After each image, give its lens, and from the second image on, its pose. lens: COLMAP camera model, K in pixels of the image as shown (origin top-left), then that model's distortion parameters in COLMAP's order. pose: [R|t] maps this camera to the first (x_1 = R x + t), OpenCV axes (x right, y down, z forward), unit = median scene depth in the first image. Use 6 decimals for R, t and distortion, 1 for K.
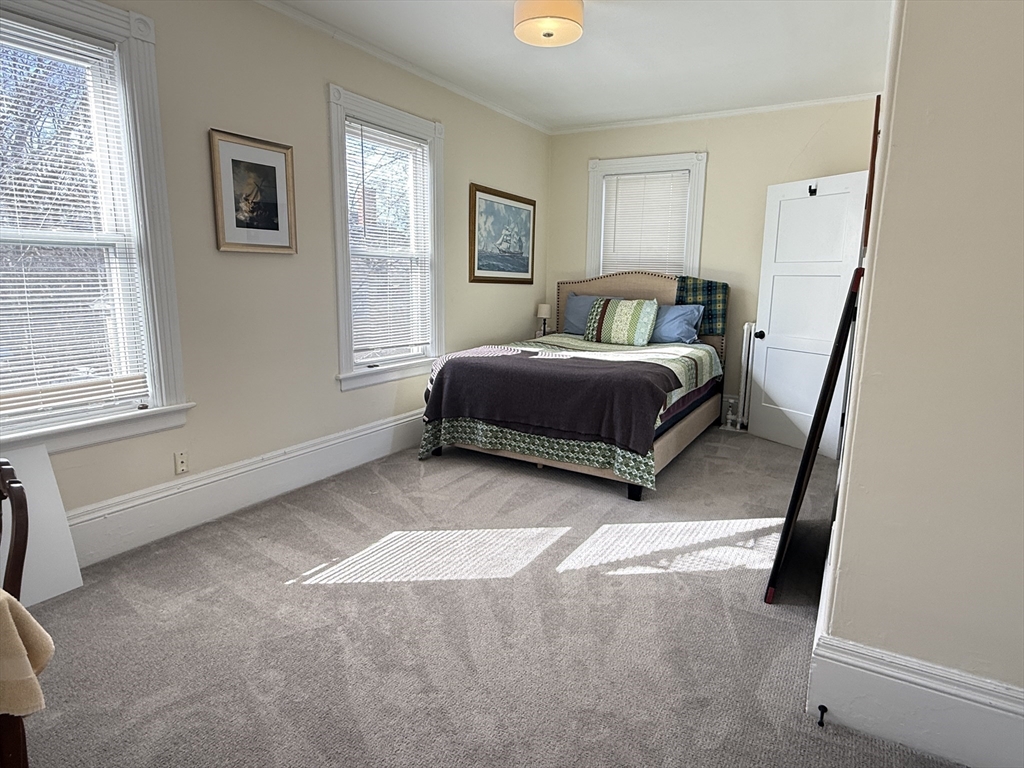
lens RADIAL K [[588.2, 0, 514.0], [0, 588.2, 383.6], [0, 0, 1]] dist [-0.002040, 0.000089]
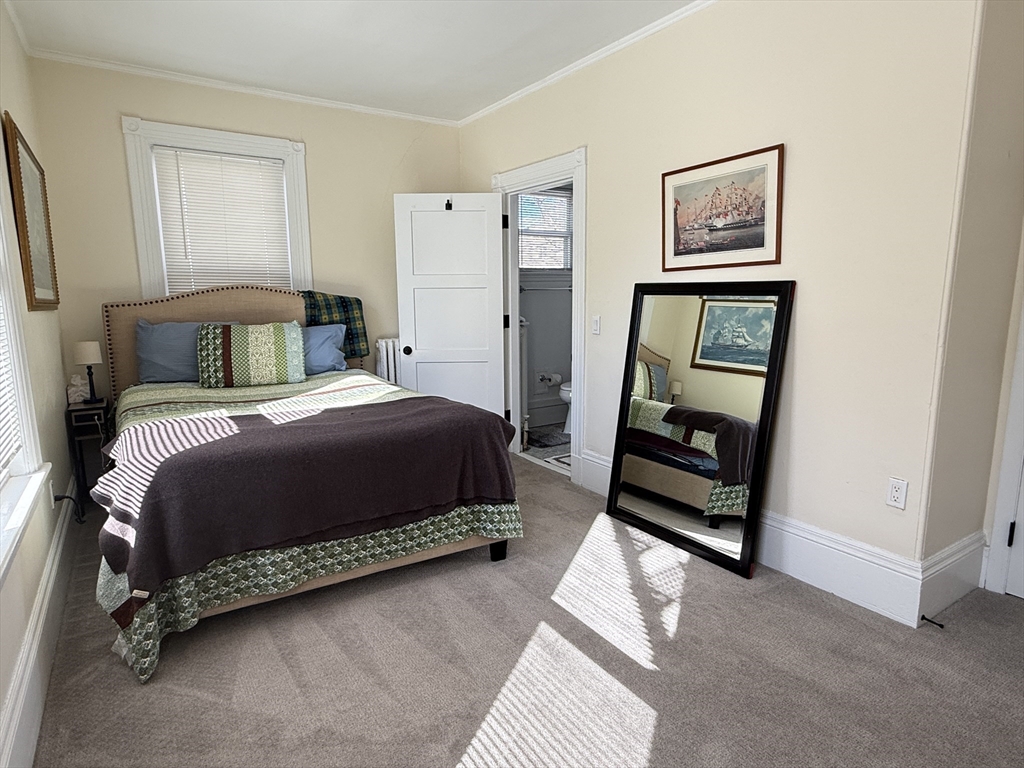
lens RADIAL K [[588.2, 0, 513.0], [0, 588.2, 382.1], [0, 0, 1]] dist [-0.002040, 0.000089]
pose [[0.447614, -0.154323, 0.880810, -0.359818], [0.175443, 0.981008, 0.082721, -0.084826], [-0.876847, 0.117505, 0.466188, 0.429172]]
